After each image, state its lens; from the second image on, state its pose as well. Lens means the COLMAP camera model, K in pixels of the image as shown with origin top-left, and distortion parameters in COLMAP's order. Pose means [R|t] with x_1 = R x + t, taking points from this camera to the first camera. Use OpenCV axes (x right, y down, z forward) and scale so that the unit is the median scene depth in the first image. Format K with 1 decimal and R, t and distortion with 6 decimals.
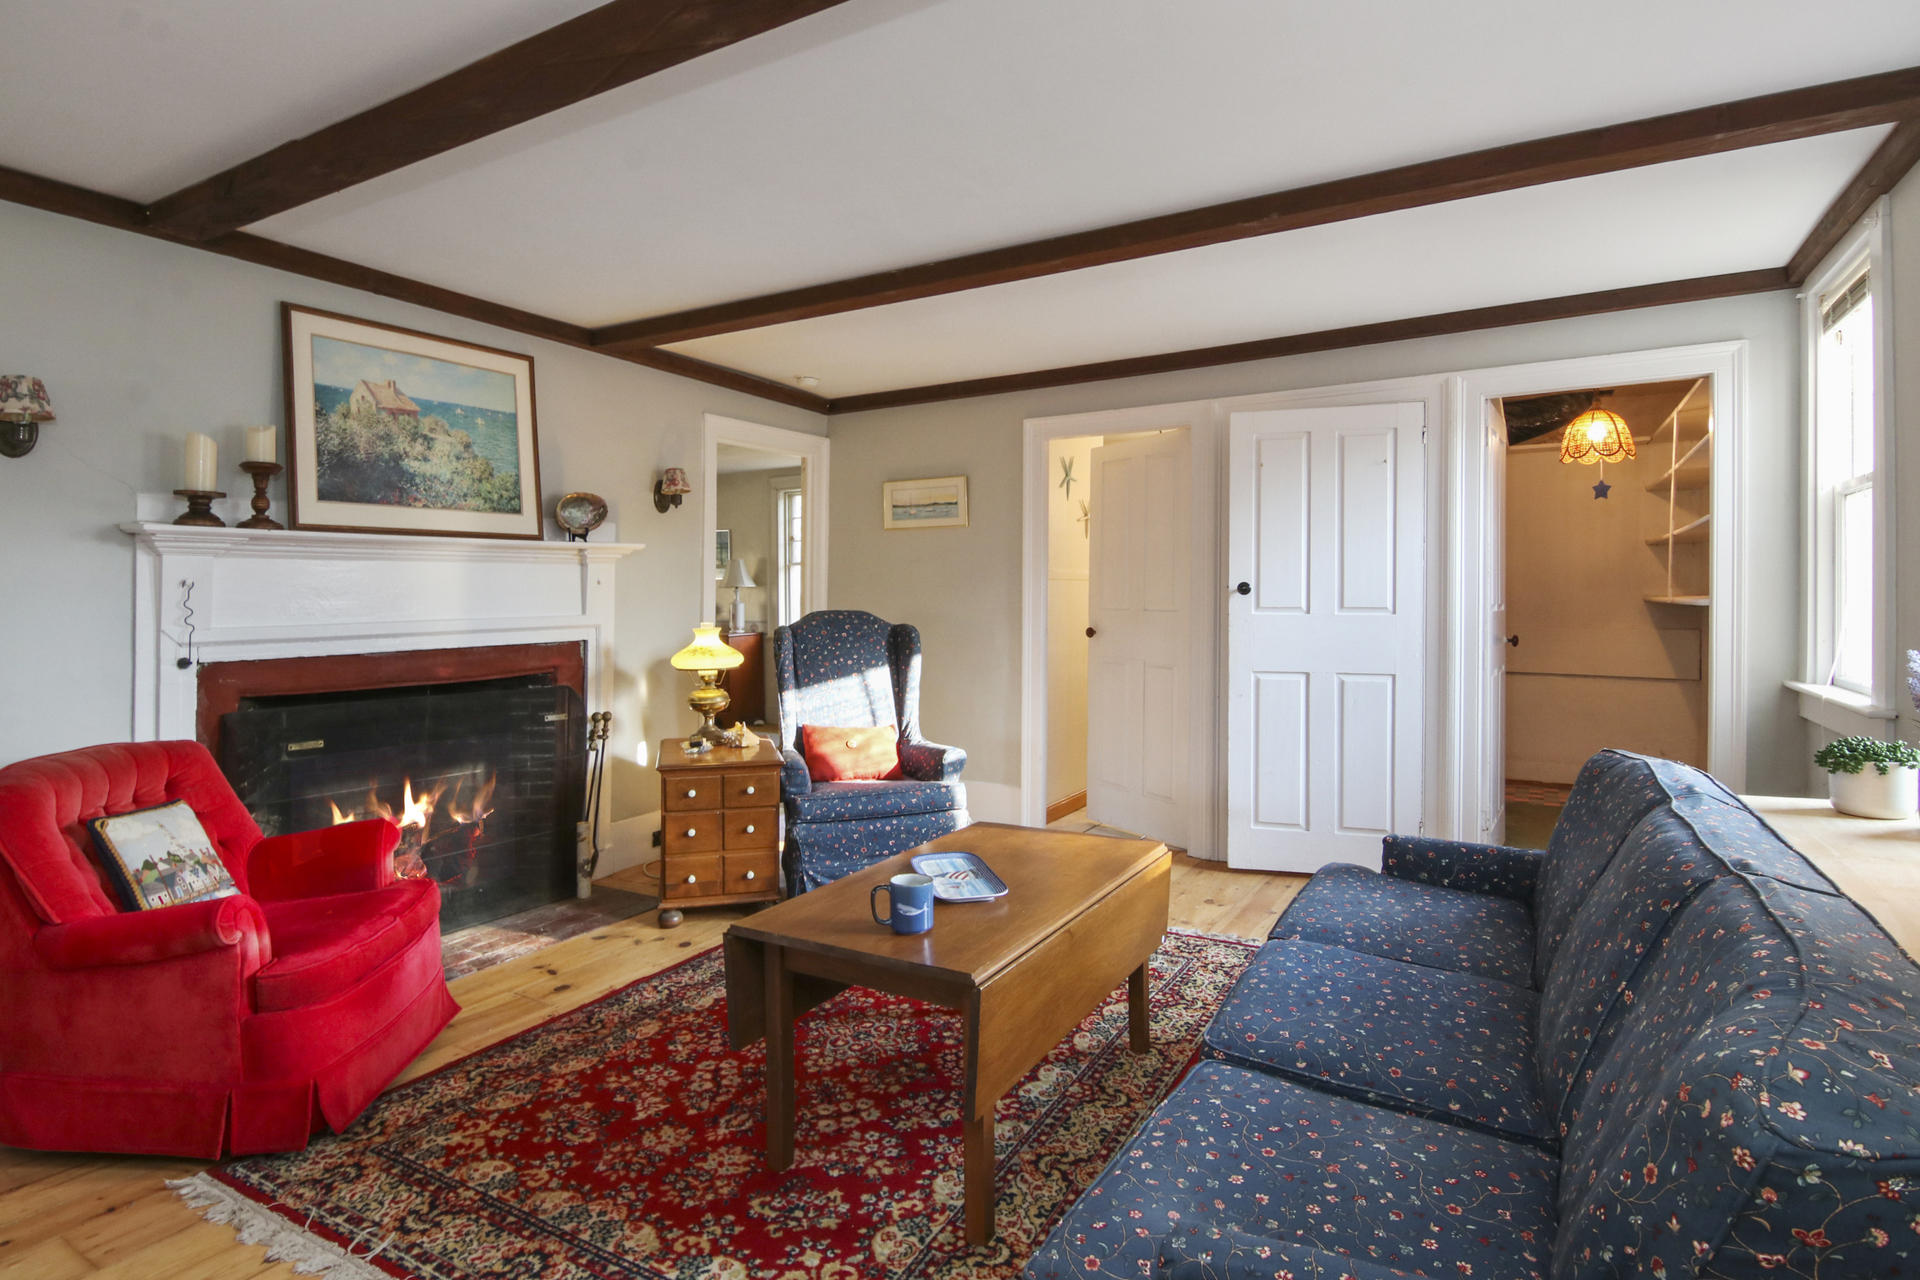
lens RADIAL K [[996.8, 0, 959.4], [0, 996.8, 583.2], [0, 0, 1]] dist [-0.002920, -0.001408]
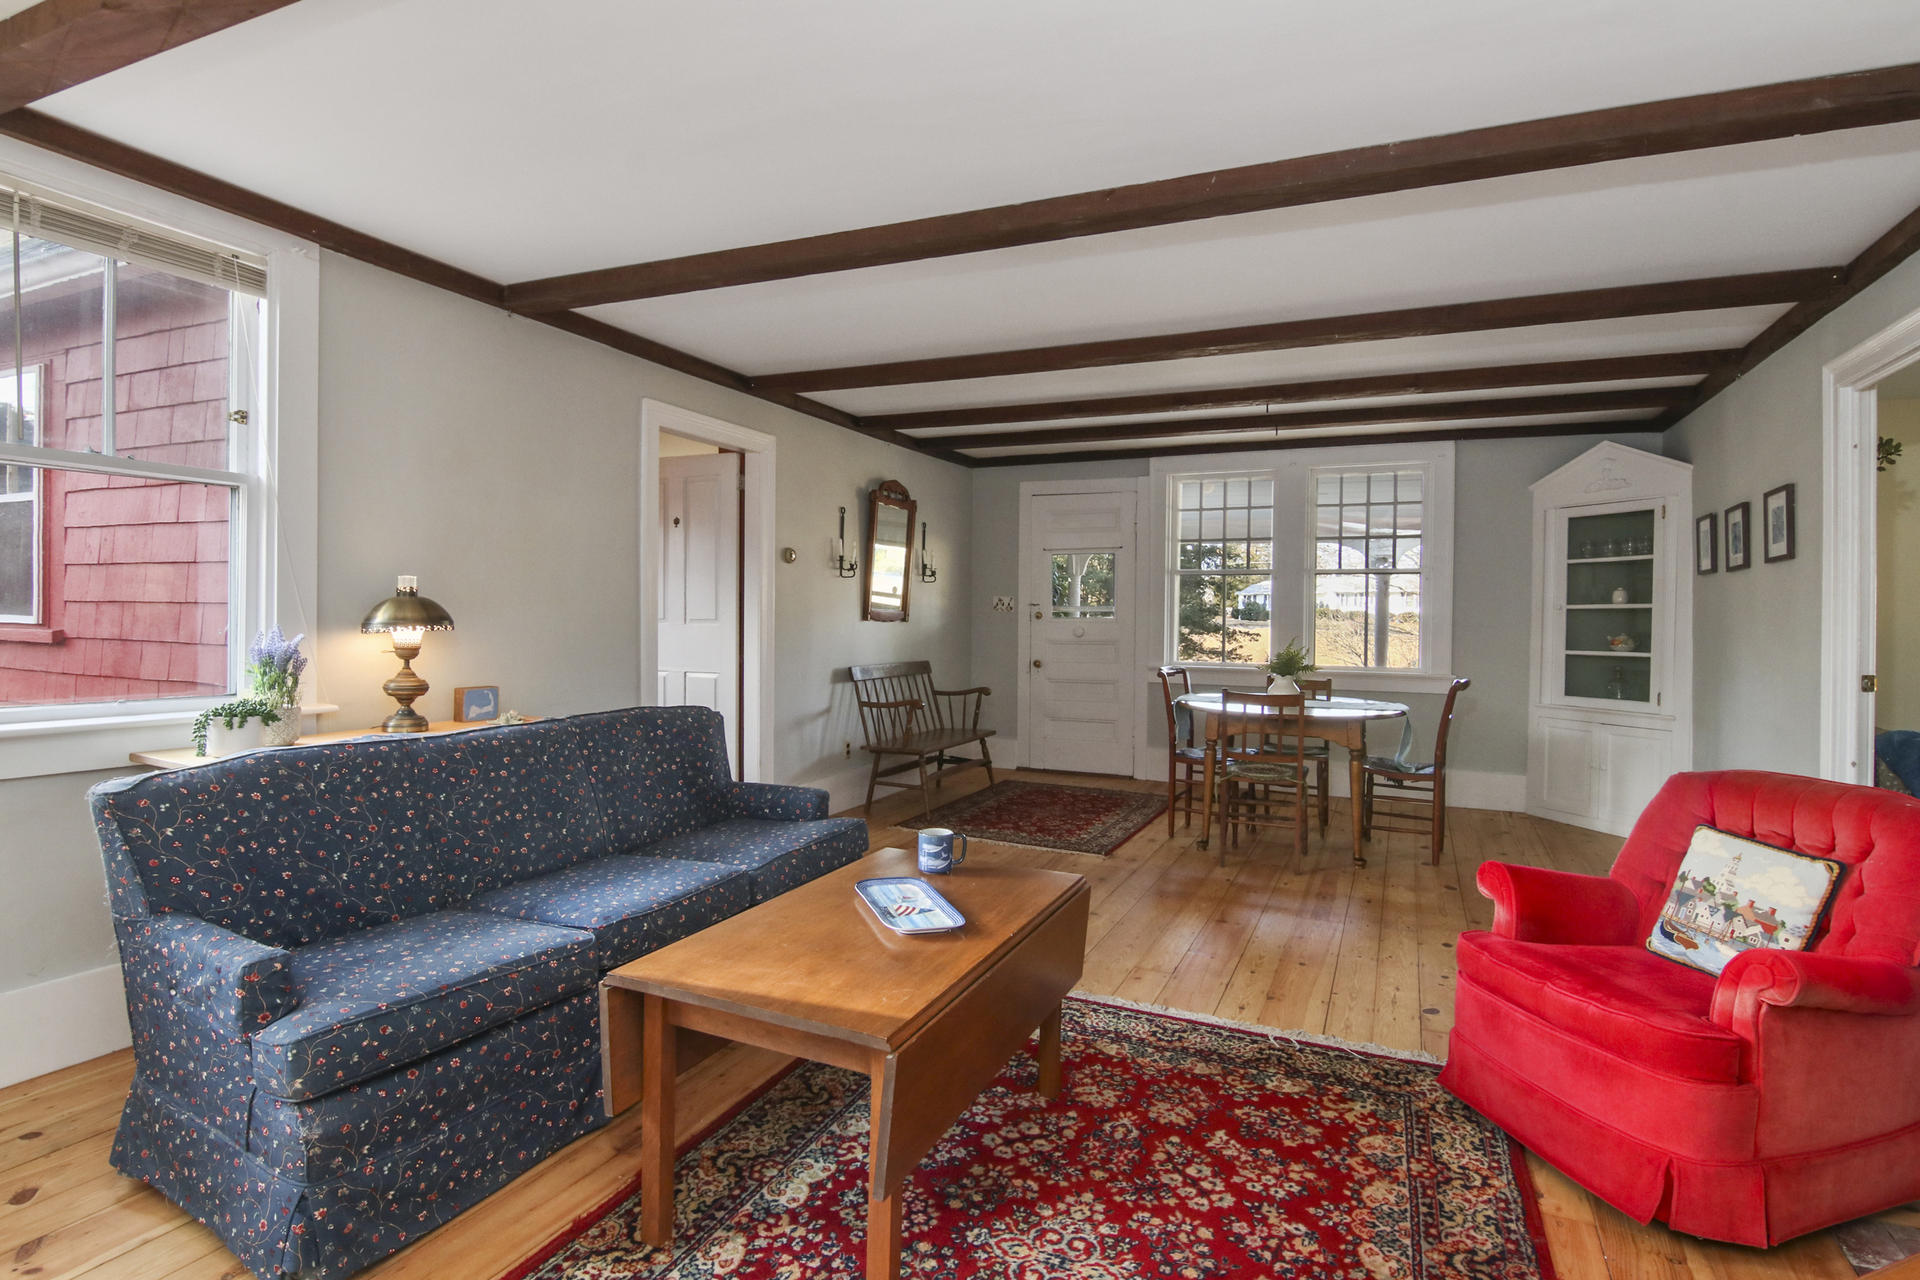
lens RADIAL K [[991.1, 0, 931.4], [0, 991.1, 617.8], [0, 0, 1]] dist [0.002504, -0.014090]
pose [[-0.996864, -0.012883, -0.078080, 0.041189], [-0.012731, 0.999916, -0.002449, 0.020271], [0.078105, -0.001448, -0.996944, 1.553087]]
